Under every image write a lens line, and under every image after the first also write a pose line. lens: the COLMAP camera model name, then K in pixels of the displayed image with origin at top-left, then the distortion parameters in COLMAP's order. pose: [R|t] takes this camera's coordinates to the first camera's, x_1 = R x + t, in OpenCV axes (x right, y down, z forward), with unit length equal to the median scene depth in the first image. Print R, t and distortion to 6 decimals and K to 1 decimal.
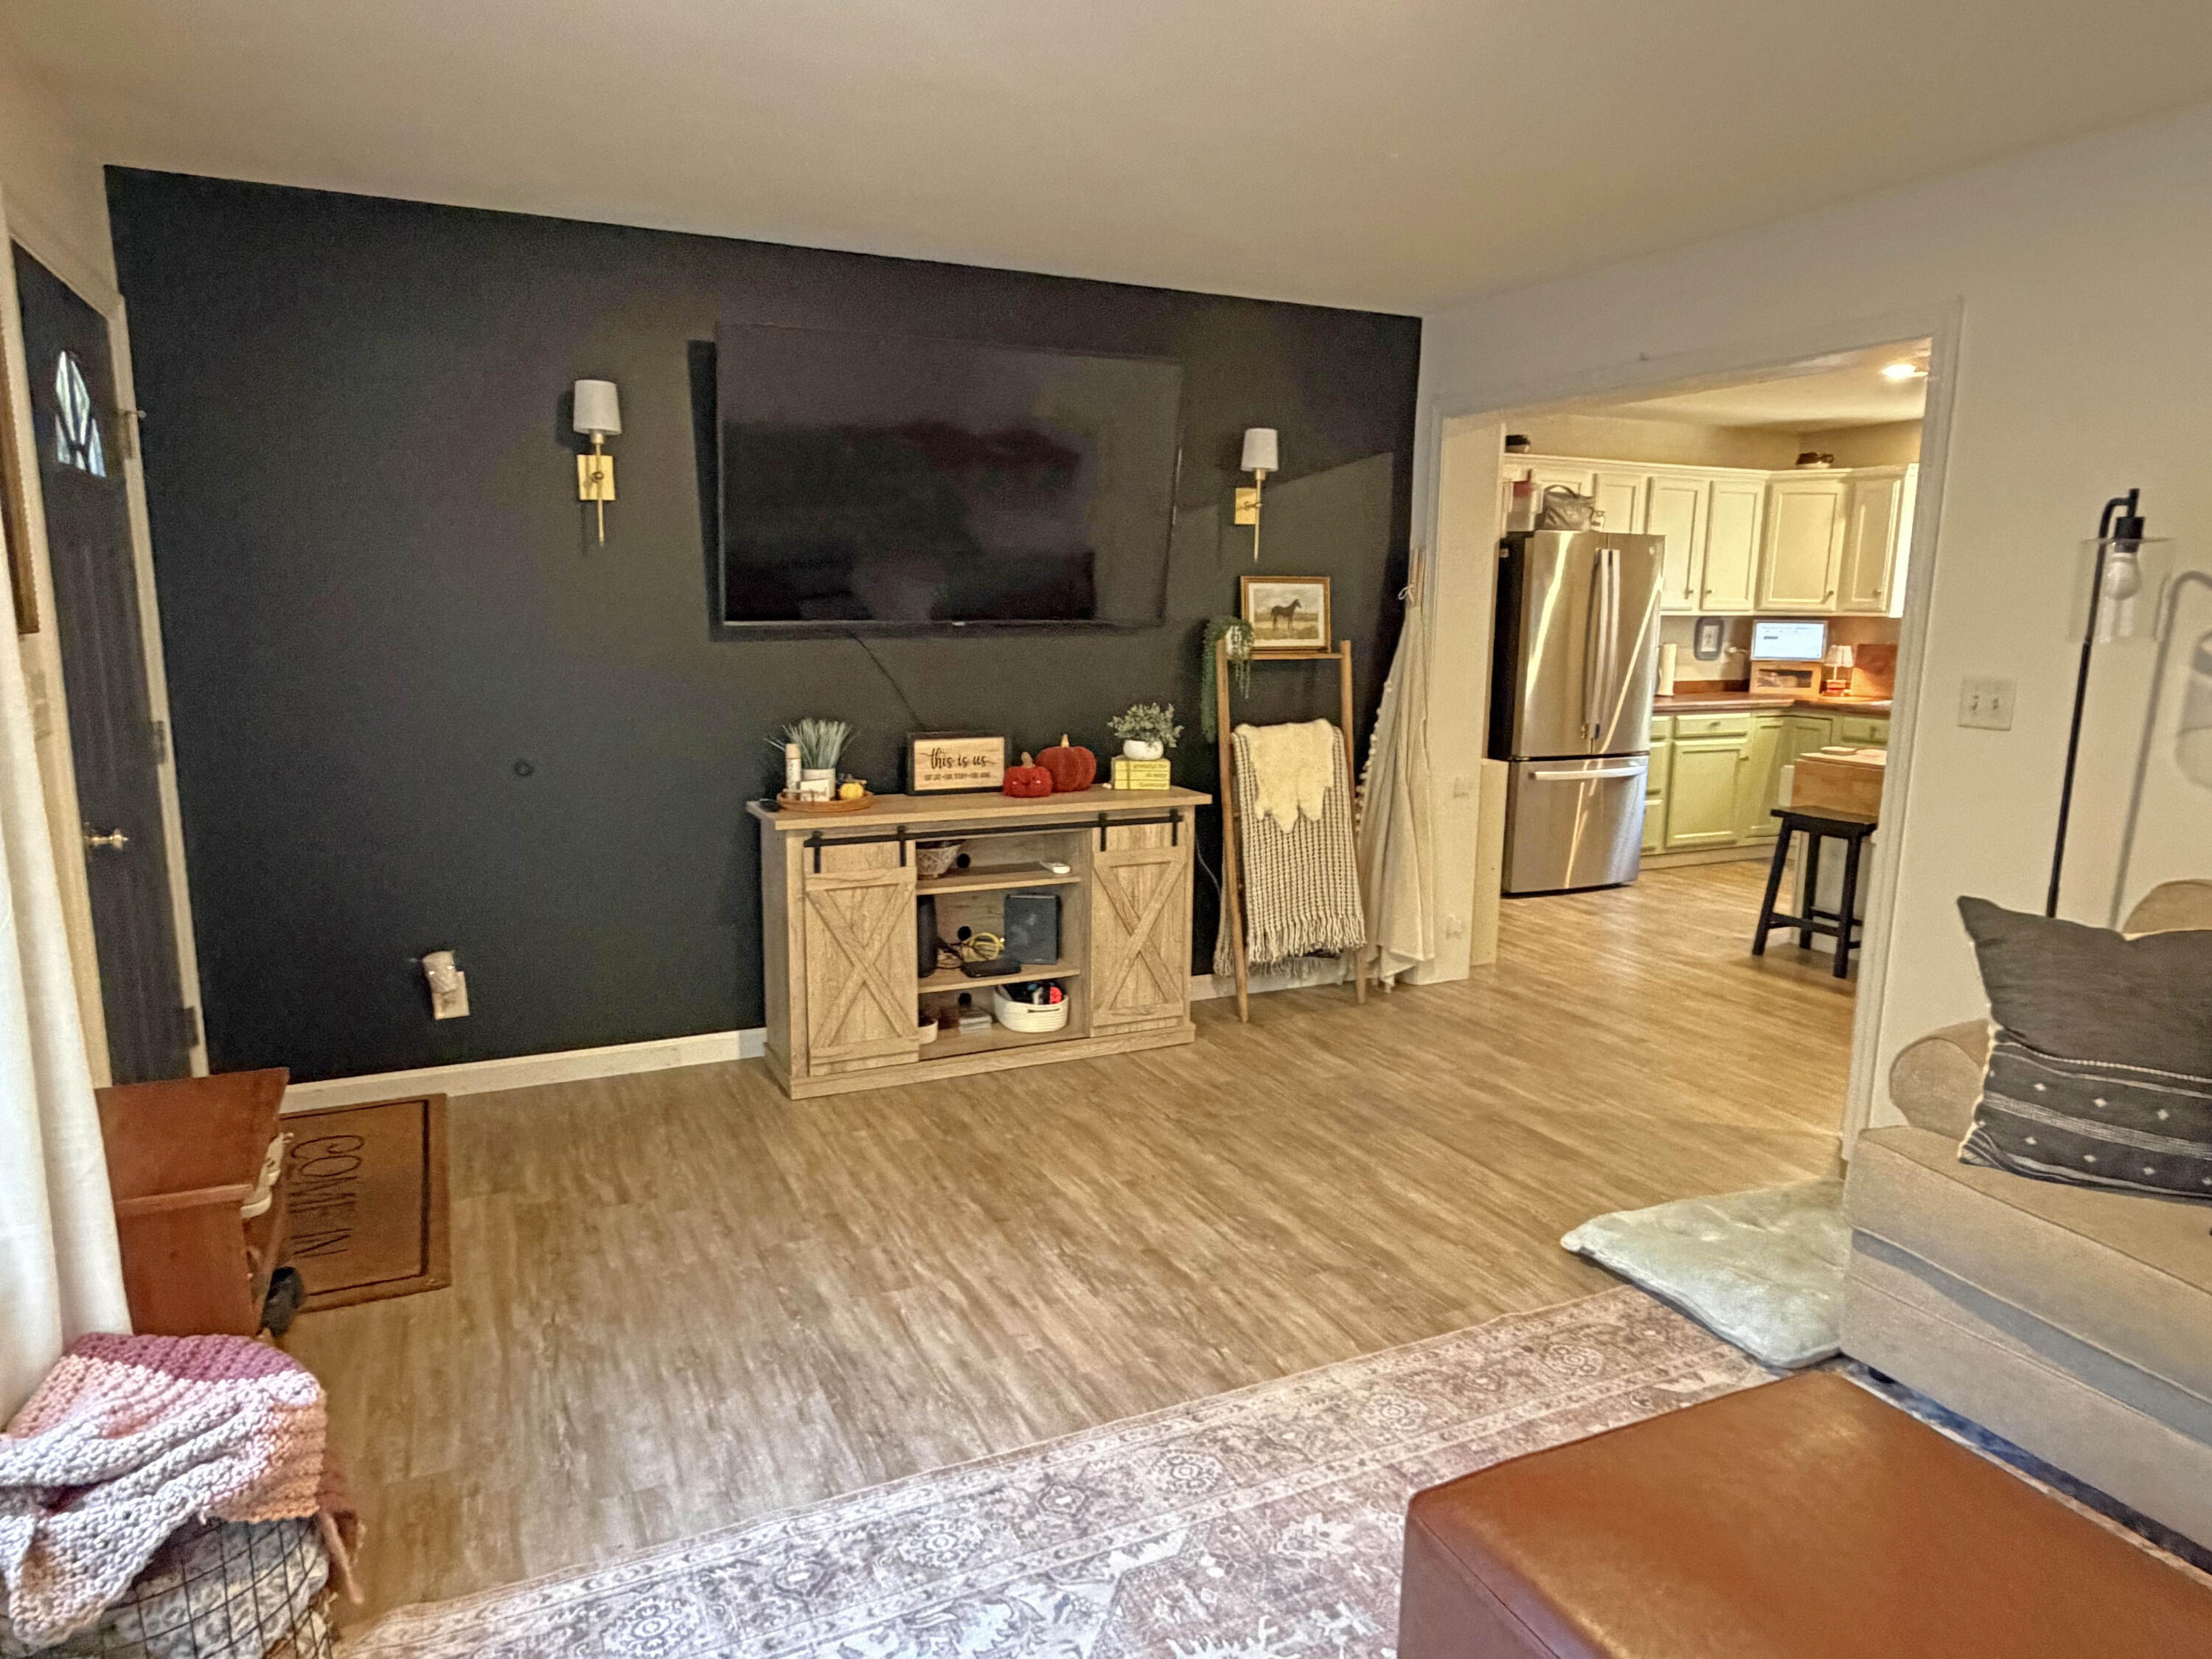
lens RADIAL K [[1396.0, 0, 1107.7], [0, 1396.0, 831.7], [0, 0, 1]] dist [0.006976, 0.002856]
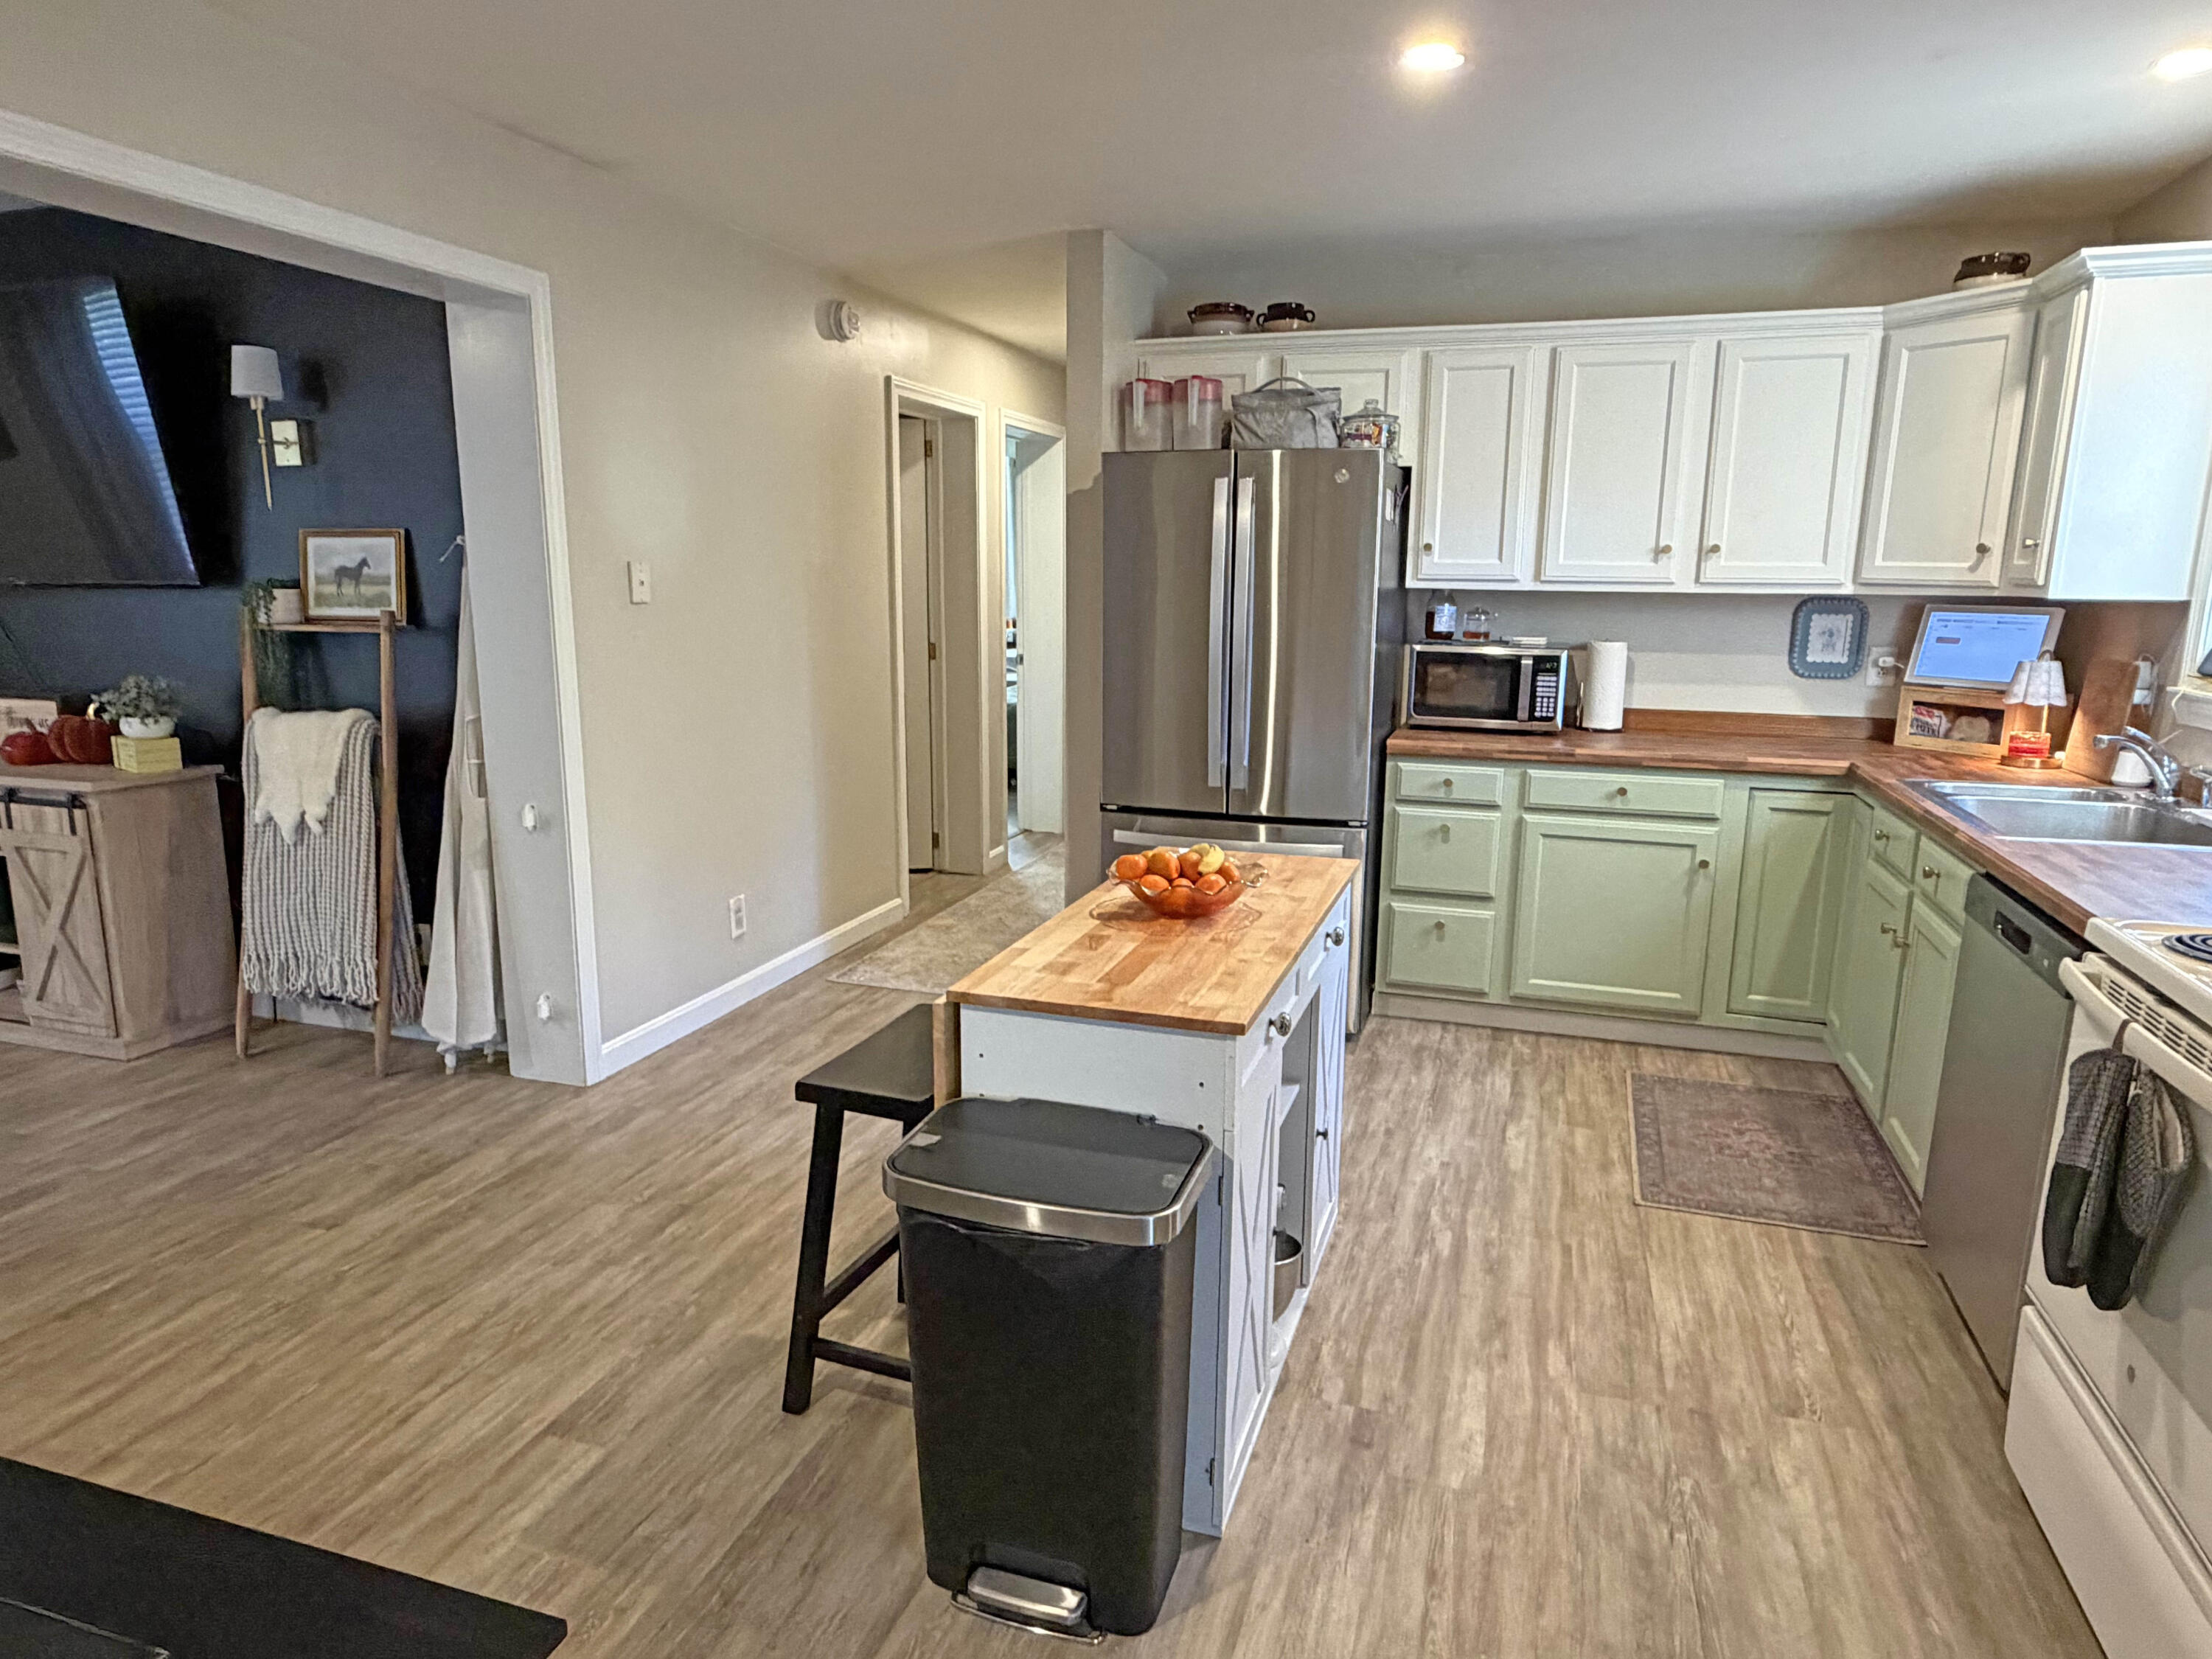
lens RADIAL K [[1352.7, 0, 1112.3], [0, 1352.7, 841.0], [0, 0, 1]] dist [0.008261, 0.001473]
pose [[0.723605, 0.132500, -0.677377, 0.660962], [-0.116056, 0.990785, 0.069830, -0.073077], [0.680388, 0.028084, 0.732314, 0.484951]]
